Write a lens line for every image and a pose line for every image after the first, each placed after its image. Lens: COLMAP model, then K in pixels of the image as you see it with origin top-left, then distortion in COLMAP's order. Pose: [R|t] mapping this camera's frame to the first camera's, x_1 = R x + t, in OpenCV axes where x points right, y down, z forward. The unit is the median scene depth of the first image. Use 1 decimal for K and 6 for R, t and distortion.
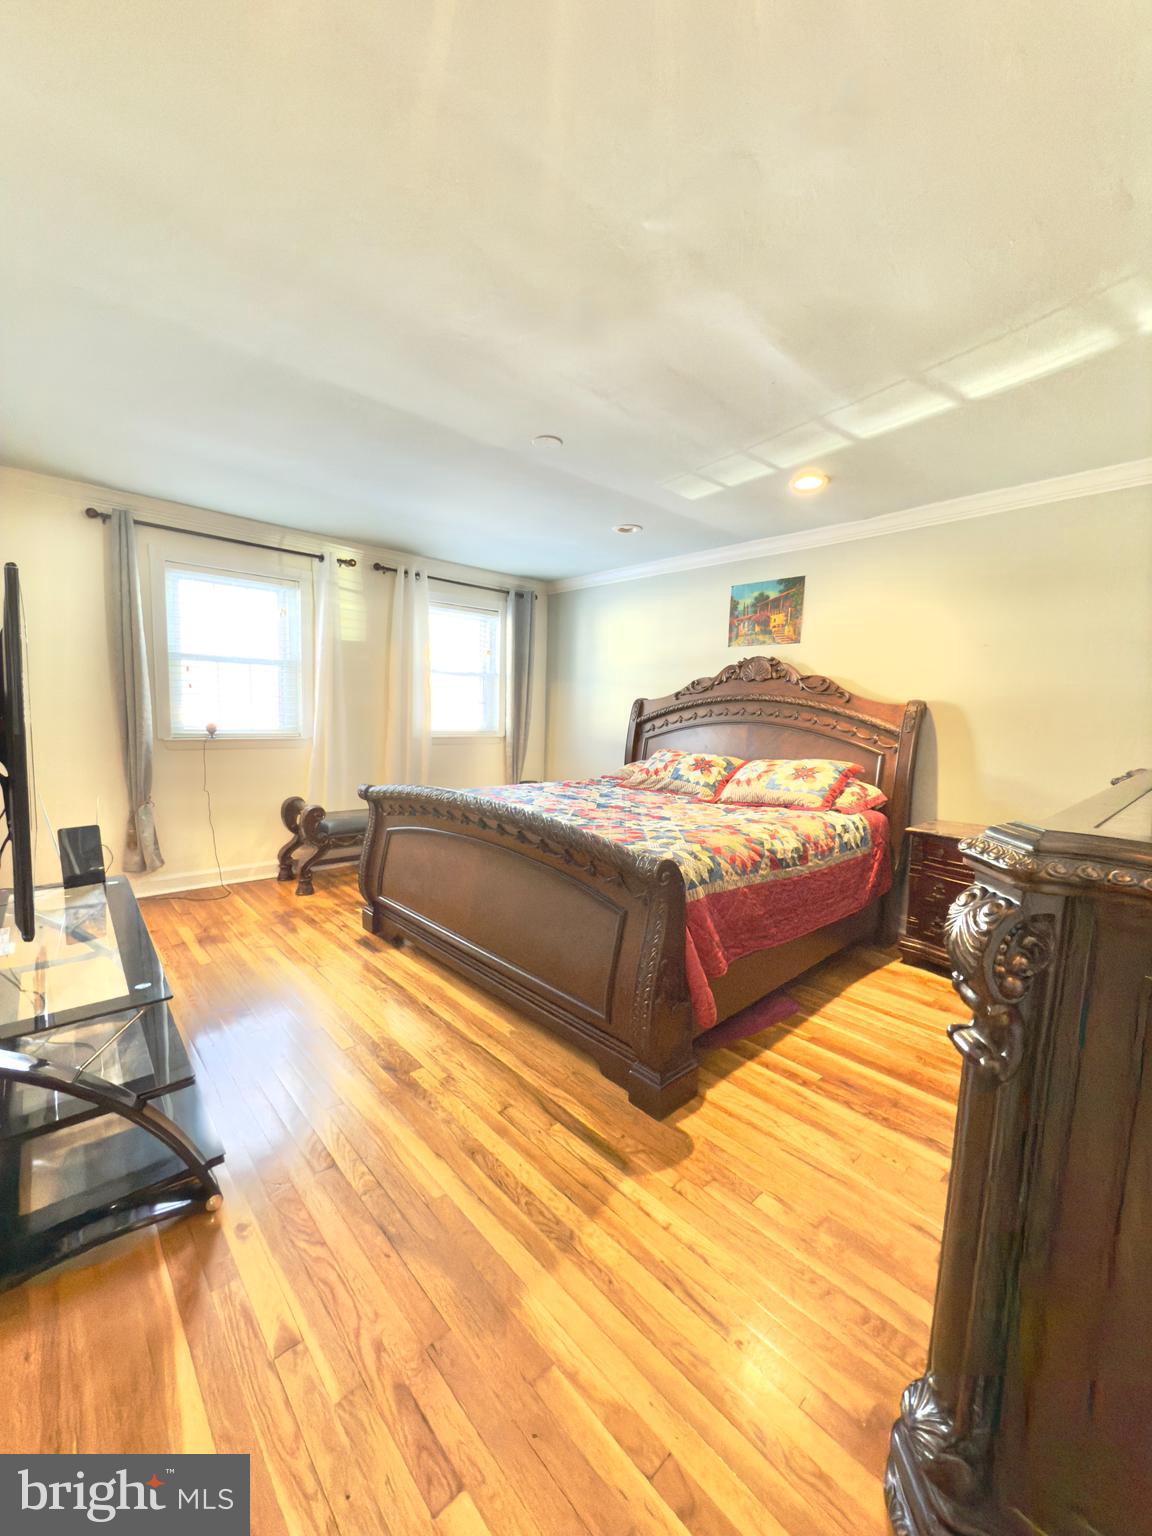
lens RADIAL K [[607.1, 0, 578.8], [0, 607.1, 771.9], [0, 0, 1]] dist [-0.000886, 0.000053]
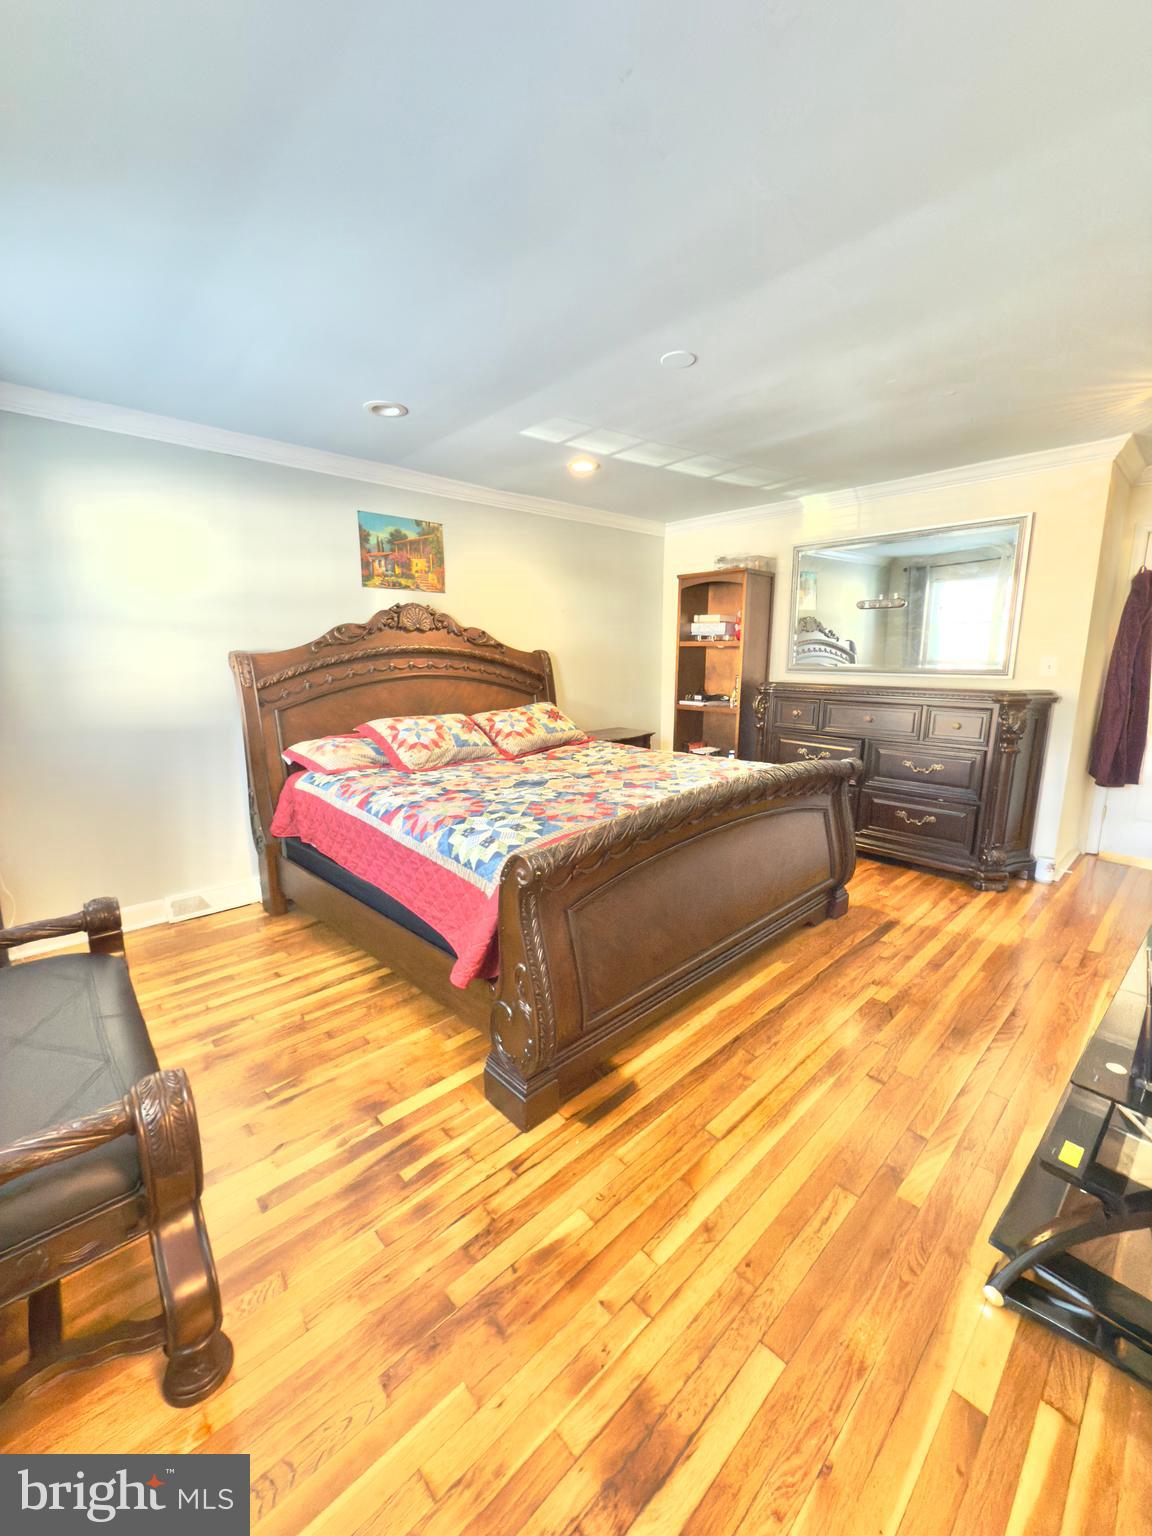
lens RADIAL K [[607.1, 0, 579.9], [0, 607.1, 768.5], [0, 0, 1]] dist [-0.000886, 0.000053]
pose [[-0.007229, -0.213104, 0.977003, -0.693775], [0.109267, 0.971010, 0.212606, -0.122798], [-0.993986, 0.108291, 0.016266, 0.811272]]
